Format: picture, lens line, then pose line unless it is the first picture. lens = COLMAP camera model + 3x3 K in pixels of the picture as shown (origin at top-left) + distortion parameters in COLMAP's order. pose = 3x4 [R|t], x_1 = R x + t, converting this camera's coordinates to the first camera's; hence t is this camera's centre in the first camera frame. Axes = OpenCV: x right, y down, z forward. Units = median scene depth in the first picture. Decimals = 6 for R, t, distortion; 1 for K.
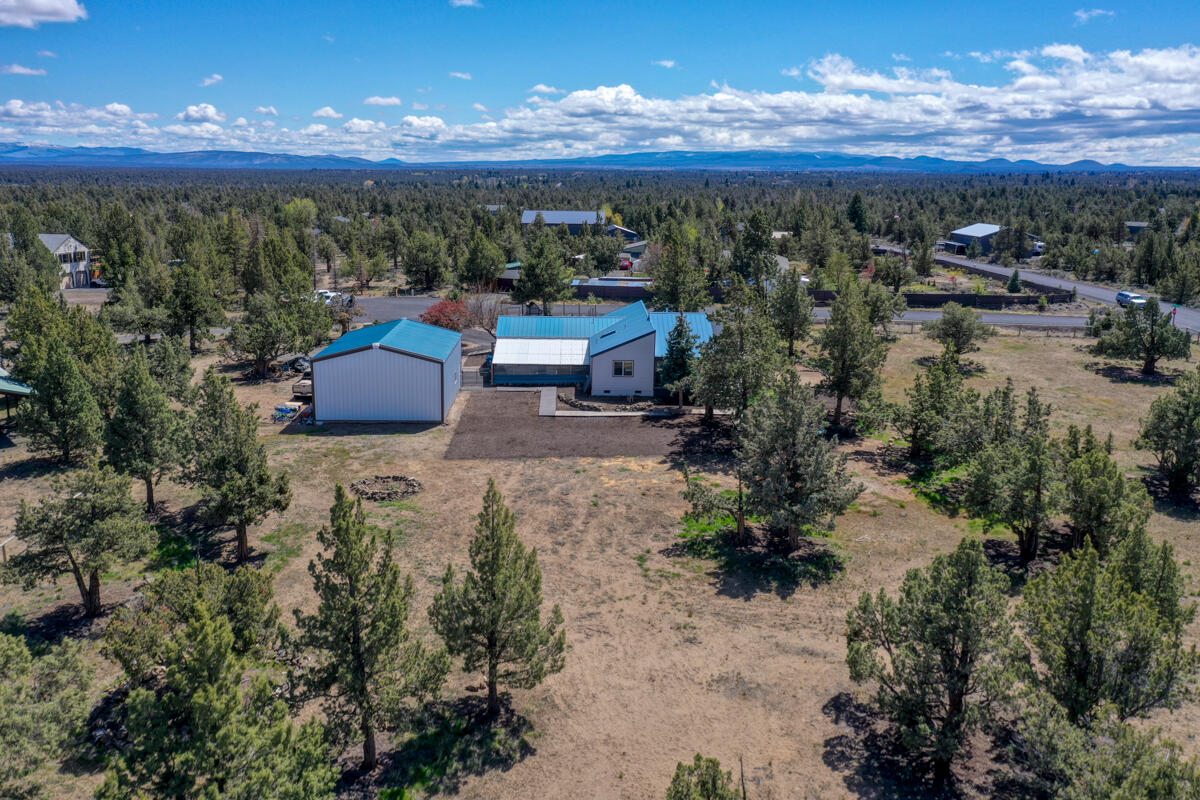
lens RADIAL K [[948.2, 0, 600.0], [0, 948.2, 400.0], [0, 0, 1]] dist [-0.001587, 0.066926]
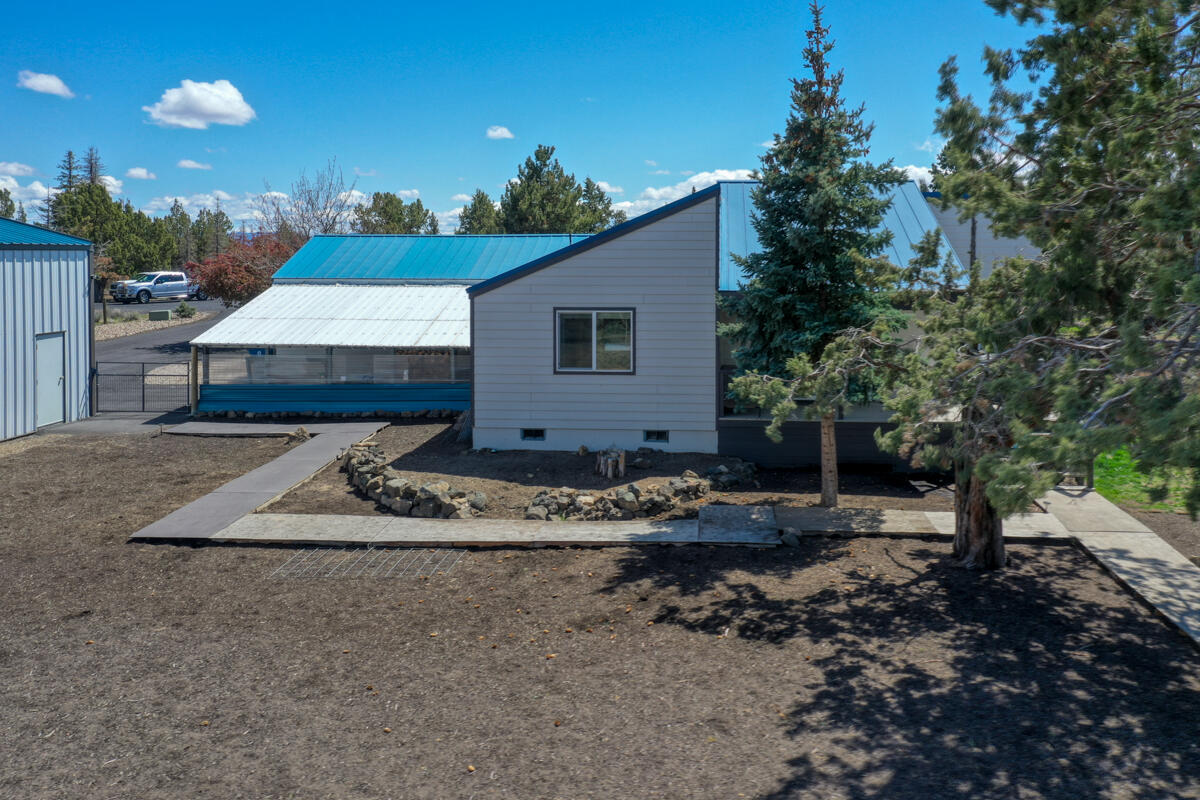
lens RADIAL K [[948.2, 0, 600.0], [0, 948.2, 400.0], [0, 0, 1]] dist [-0.001587, 0.066926]
pose [[0.988370, -0.011085, -0.151663, 0.066556], [-0.001178, 0.996752, -0.080530, 0.002270], [0.152063, 0.079772, 0.985146, 0.776281]]
